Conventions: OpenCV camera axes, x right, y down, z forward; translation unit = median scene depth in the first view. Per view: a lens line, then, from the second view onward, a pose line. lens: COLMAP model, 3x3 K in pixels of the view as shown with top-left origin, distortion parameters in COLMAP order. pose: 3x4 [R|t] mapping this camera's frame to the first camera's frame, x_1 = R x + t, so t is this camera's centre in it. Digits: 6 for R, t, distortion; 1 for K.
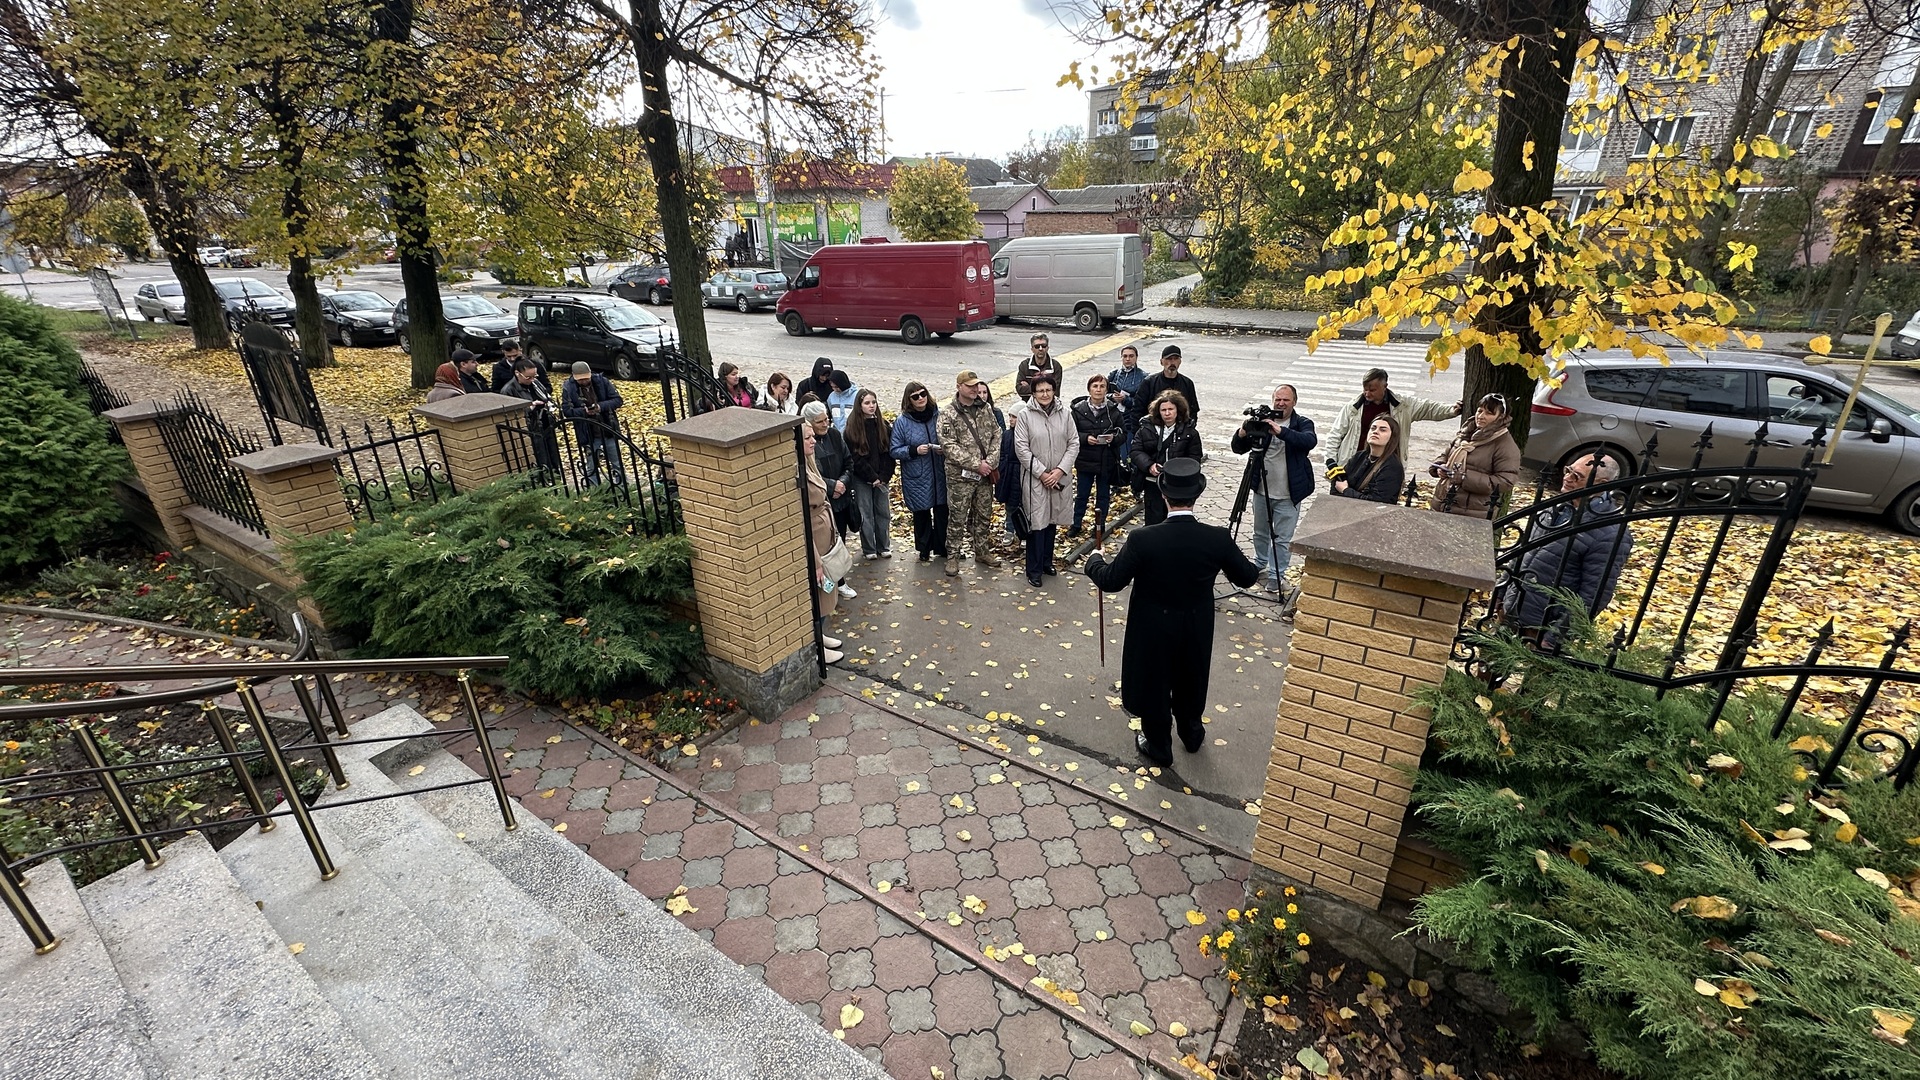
lens RADIAL K [[759.4, 0, 958.0], [0, 759.4, 541.4], [0, 0, 1]] dist [-0.000109, -0.000043]
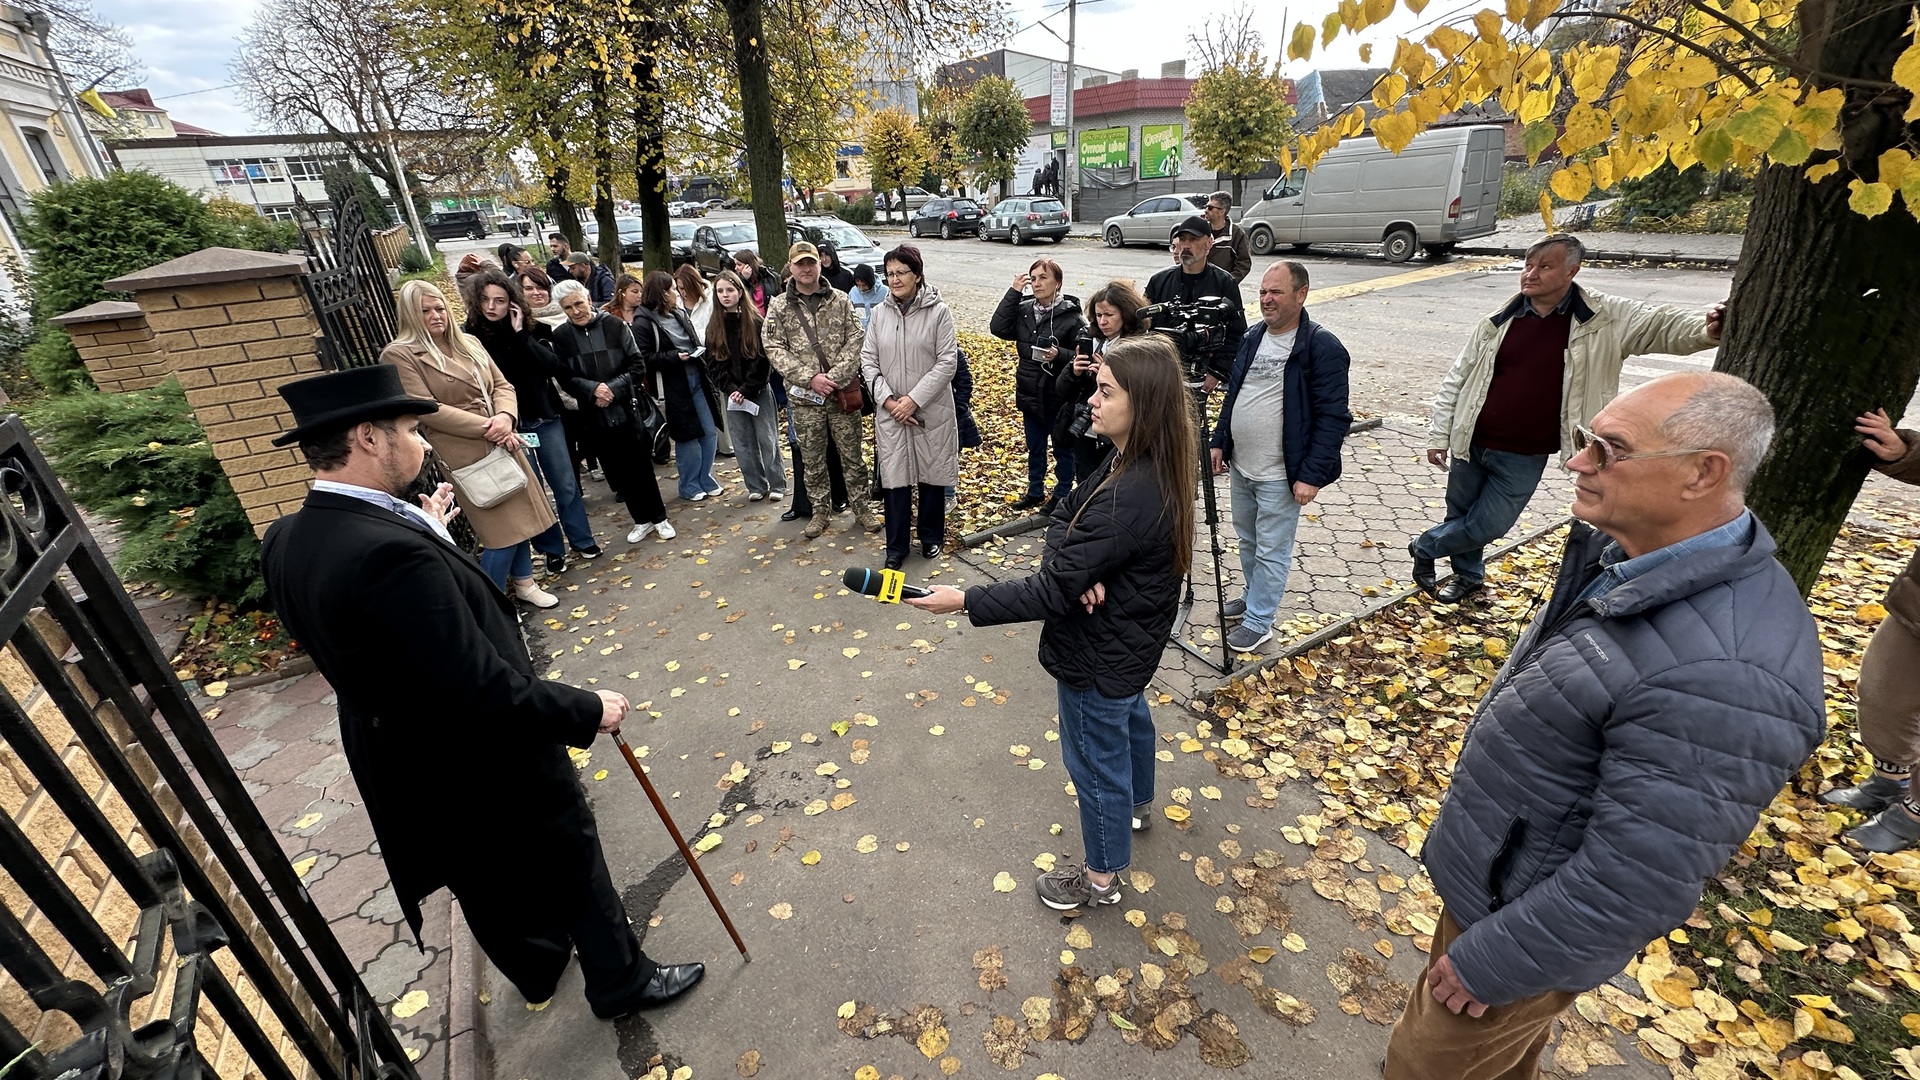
lens RADIAL K [[759.4, 0, 958.0], [0, 759.4, 543.1], [0, 0, 1]] dist [-0.000109, -0.000043]
pose [[0.900456, 0.155565, -0.406176, 0.125597], [-0.130038, 0.987425, 0.089899, -0.009032], [0.415054, -0.028132, 0.909362, 0.114497]]
